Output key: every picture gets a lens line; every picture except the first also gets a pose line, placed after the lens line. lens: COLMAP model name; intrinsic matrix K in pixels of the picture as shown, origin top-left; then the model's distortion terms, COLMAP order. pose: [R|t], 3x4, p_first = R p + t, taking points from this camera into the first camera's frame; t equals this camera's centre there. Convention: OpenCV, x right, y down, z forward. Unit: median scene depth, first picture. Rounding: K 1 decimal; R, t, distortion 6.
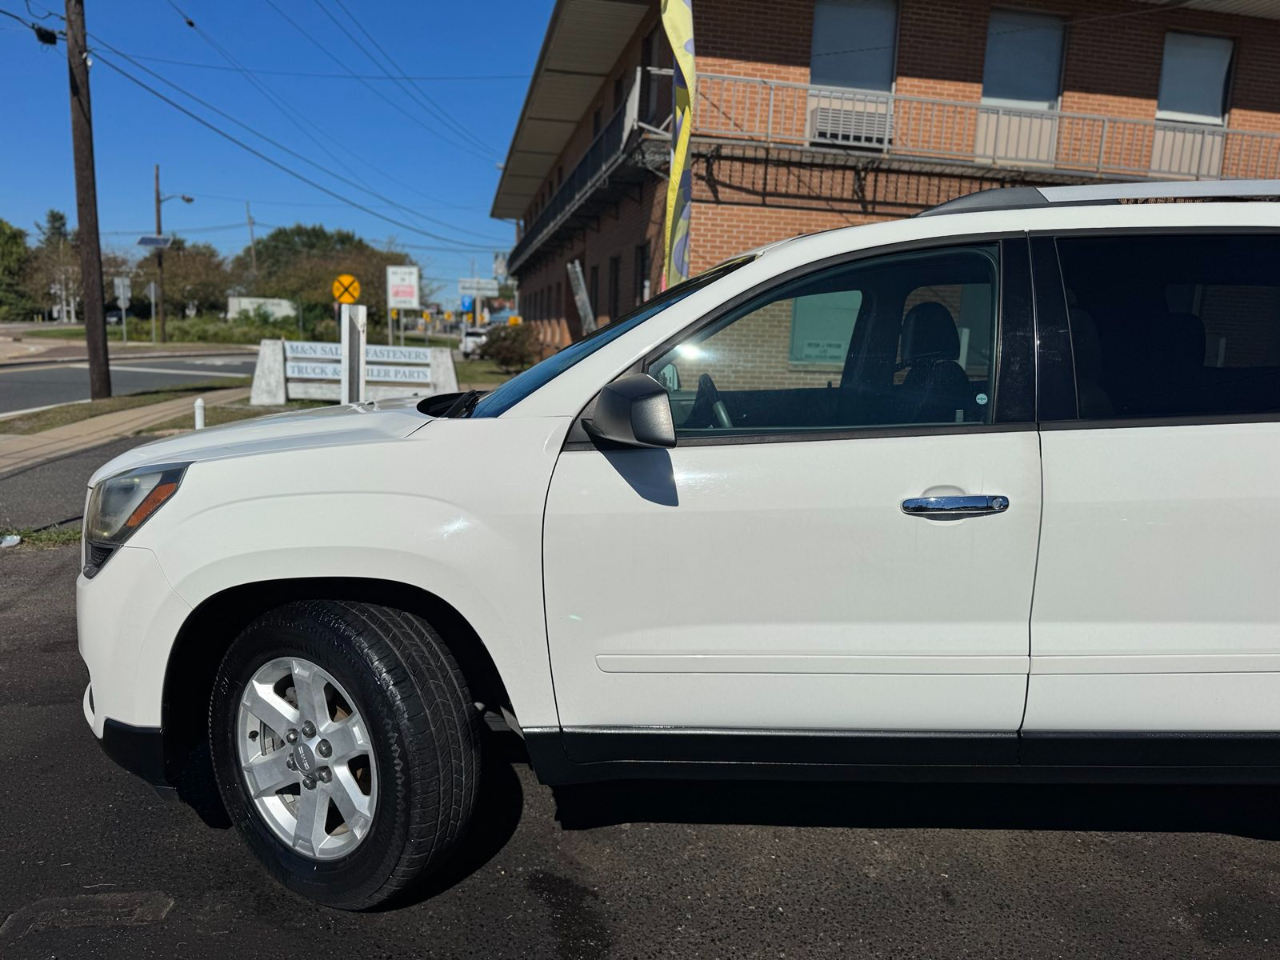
lens RADIAL K [[896.1, 0, 630.5], [0, 896.1, 493.8], [0, 0, 1]] dist [0.025923, -0.038599]
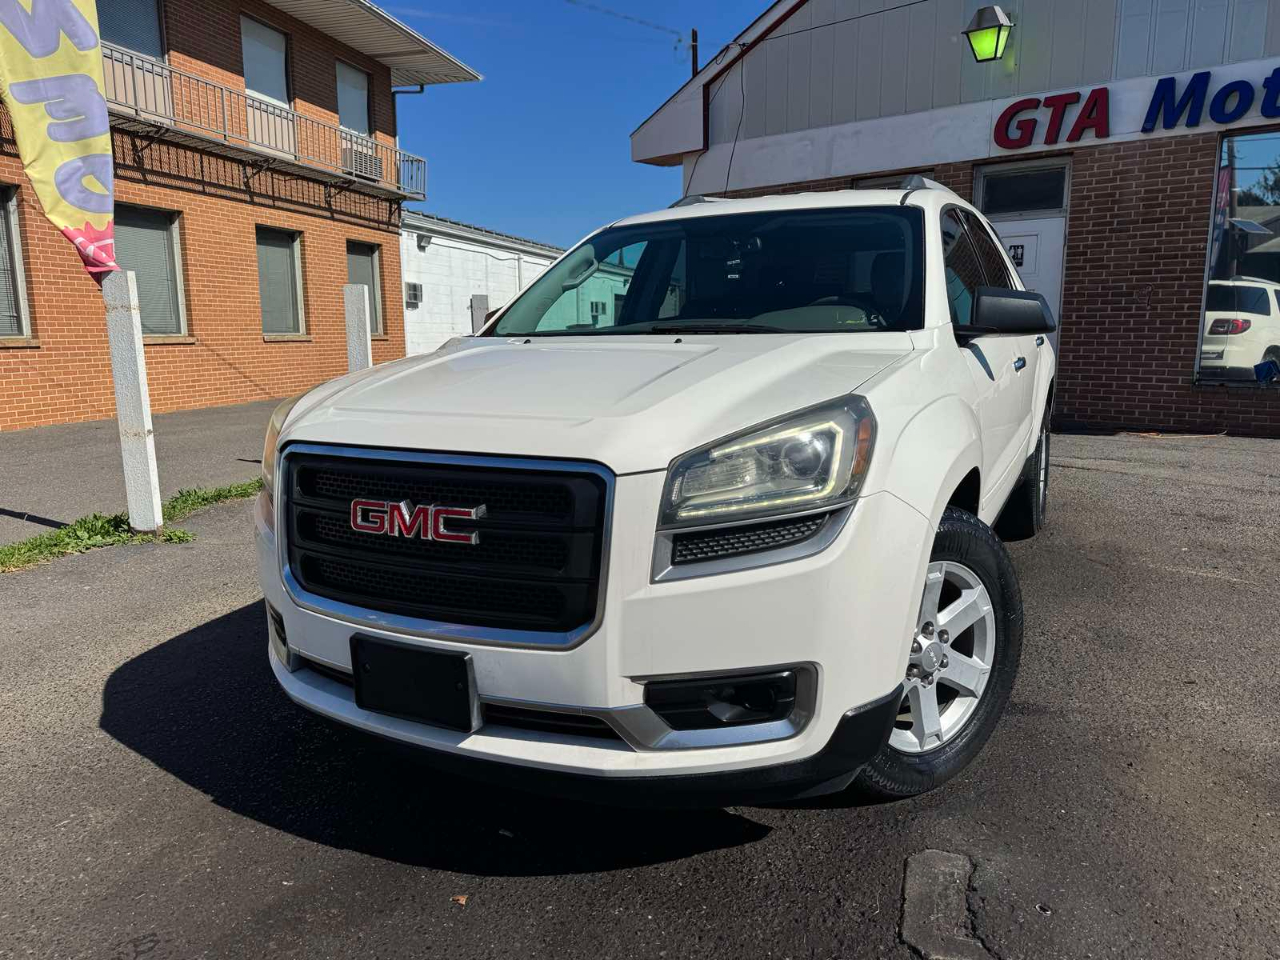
lens RADIAL K [[896.1, 0, 640.7], [0, 896.1, 486.2], [0, 0, 1]] dist [0.025923, -0.038599]
pose [[0.441816, -0.180686, 0.878721, -0.242914], [0.118575, 0.982675, 0.142442, -0.056356], [-0.889235, 0.041261, 0.455586, 0.110331]]
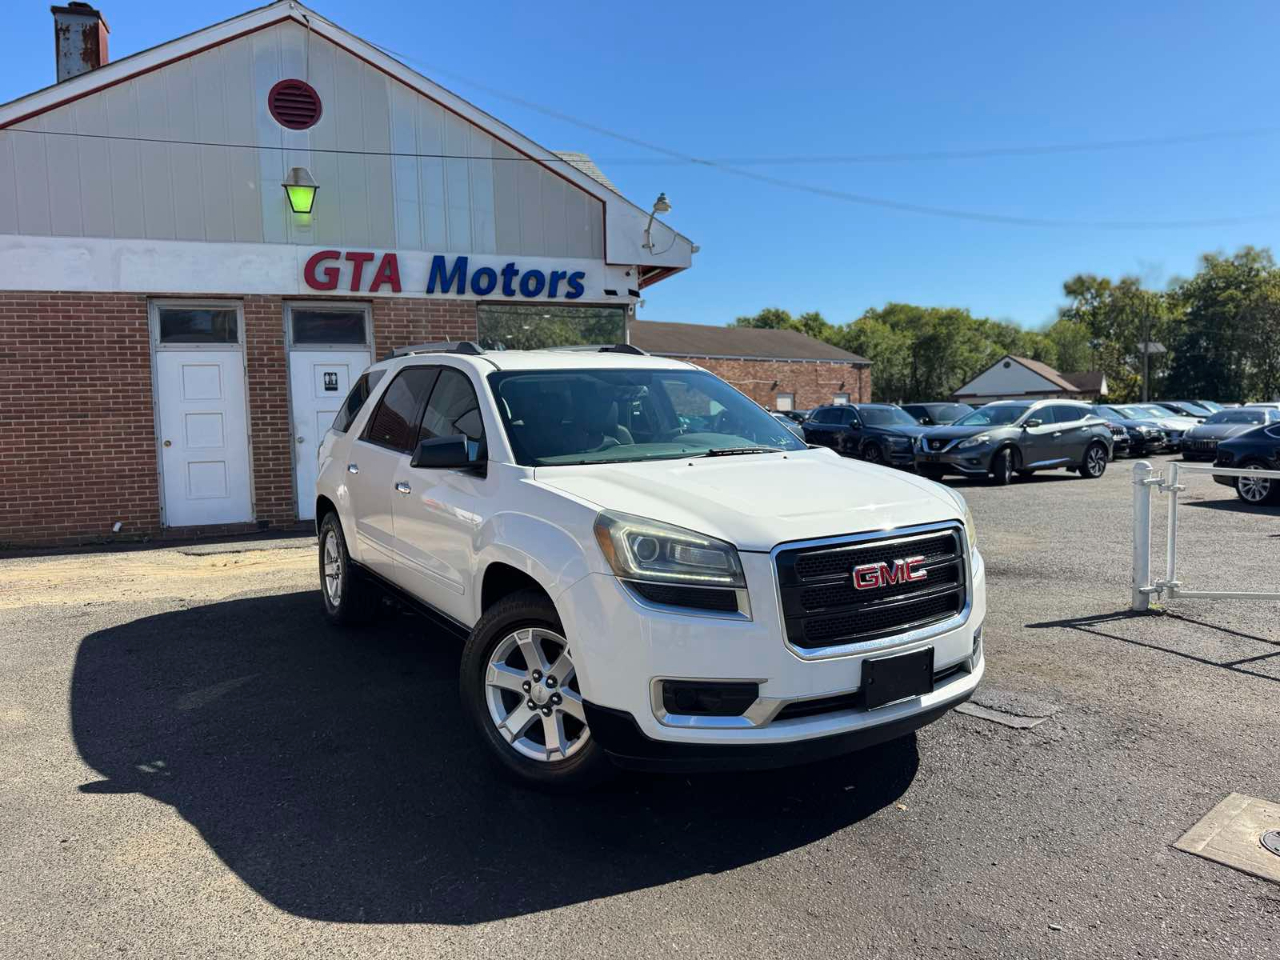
lens RADIAL K [[896.1, 0, 650.9], [0, 896.1, 471.2], [0, 0, 1]] dist [0.025923, -0.038599]
pose [[-0.552736, -0.054206, 0.831591, -0.294934], [0.106868, 0.985033, 0.135241, -0.102339], [-0.826475, 0.163623, -0.538670, 0.402584]]
